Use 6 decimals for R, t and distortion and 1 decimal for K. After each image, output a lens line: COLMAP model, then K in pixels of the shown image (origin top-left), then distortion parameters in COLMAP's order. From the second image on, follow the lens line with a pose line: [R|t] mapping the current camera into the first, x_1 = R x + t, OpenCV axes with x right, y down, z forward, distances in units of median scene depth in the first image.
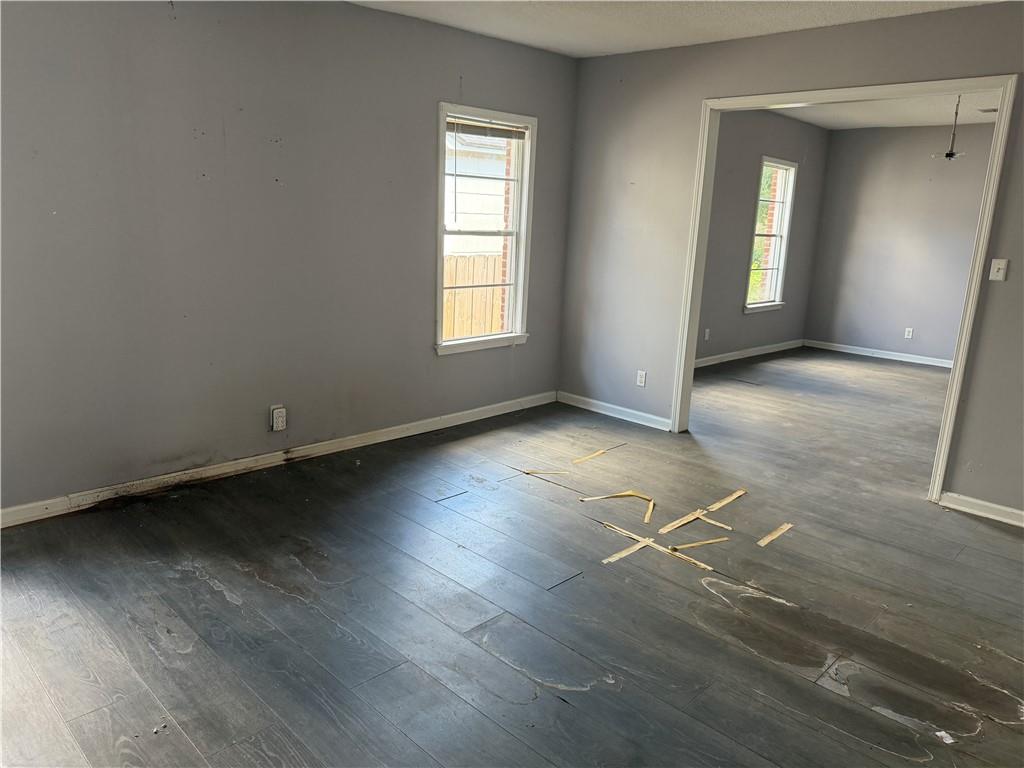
lens RADIAL K [[732.5, 0, 512.0], [0, 732.5, 384.0], [0, 0, 1]] dist [-0.000066, -0.003717]
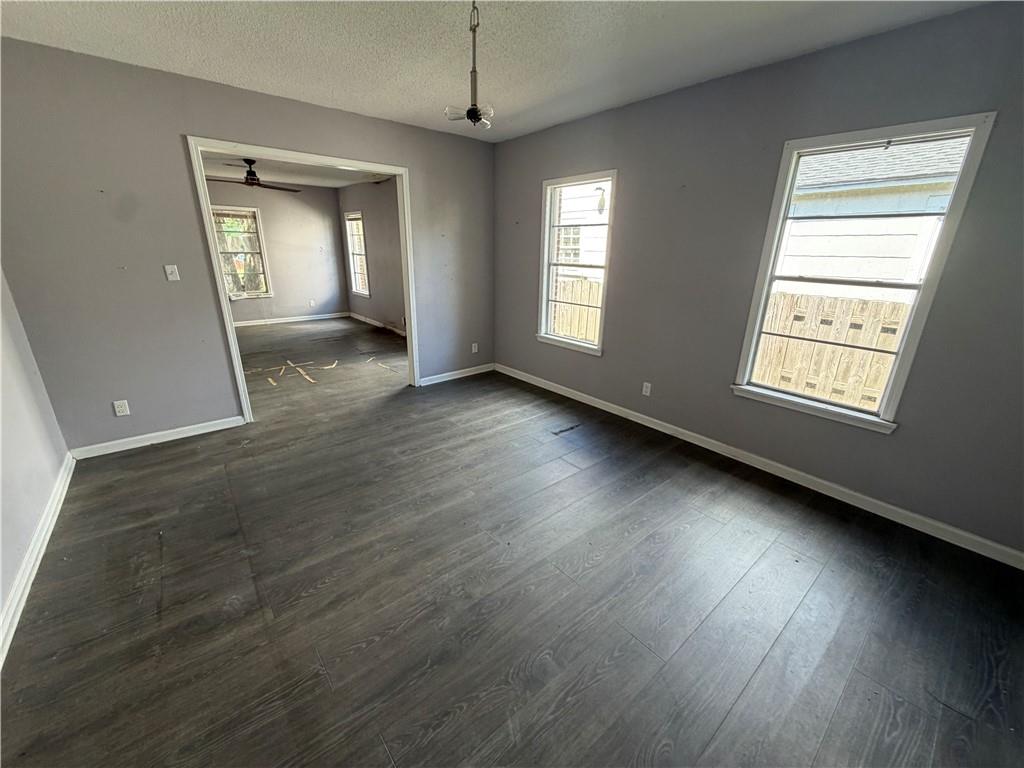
lens RADIAL K [[408.1, 0, 506.6], [0, 408.1, 383.4], [0, 0, 1]] dist [0.000934, -0.000040]
pose [[-0.104090, 0.276109, -0.955473, 1.606959], [-0.244647, 0.924065, 0.293685, -0.380372], [0.964009, 0.264324, -0.028637, 1.838587]]
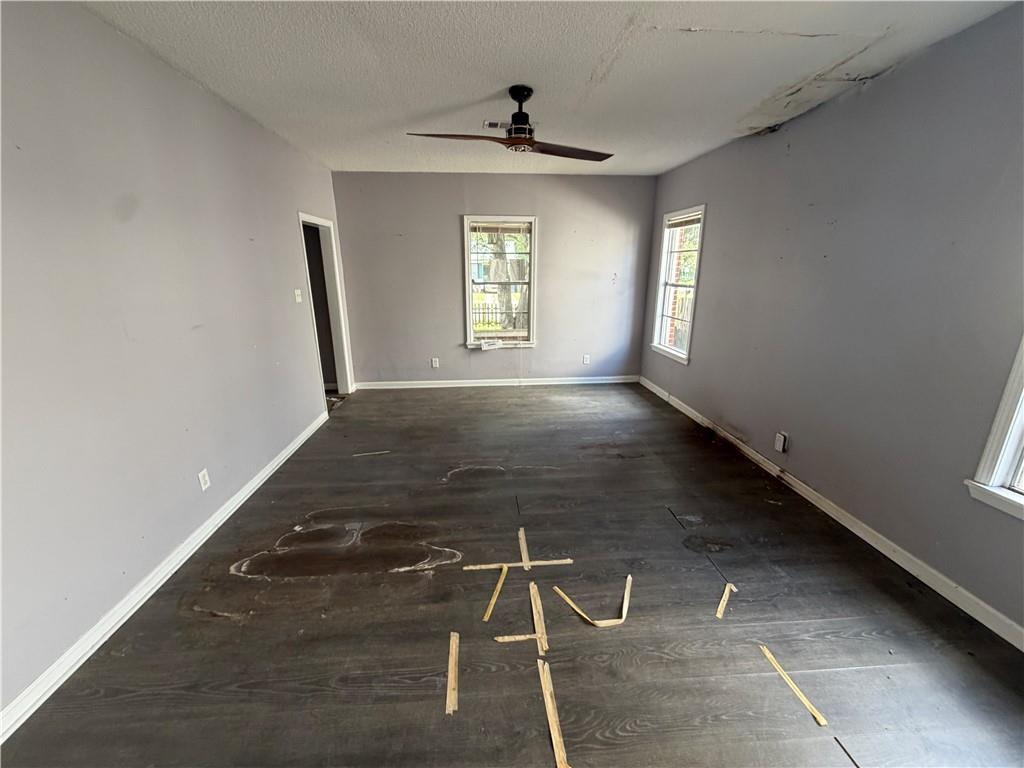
lens RADIAL K [[408.1, 0, 506.6], [0, 408.1, 383.4], [0, 0, 1]] dist [0.000934, -0.000040]
pose [[-0.661762, 0.165777, -0.731156, 0.620100], [-0.193593, 0.904386, 0.380273, -0.274656], [0.724287, 0.393197, -0.566396, 1.215717]]
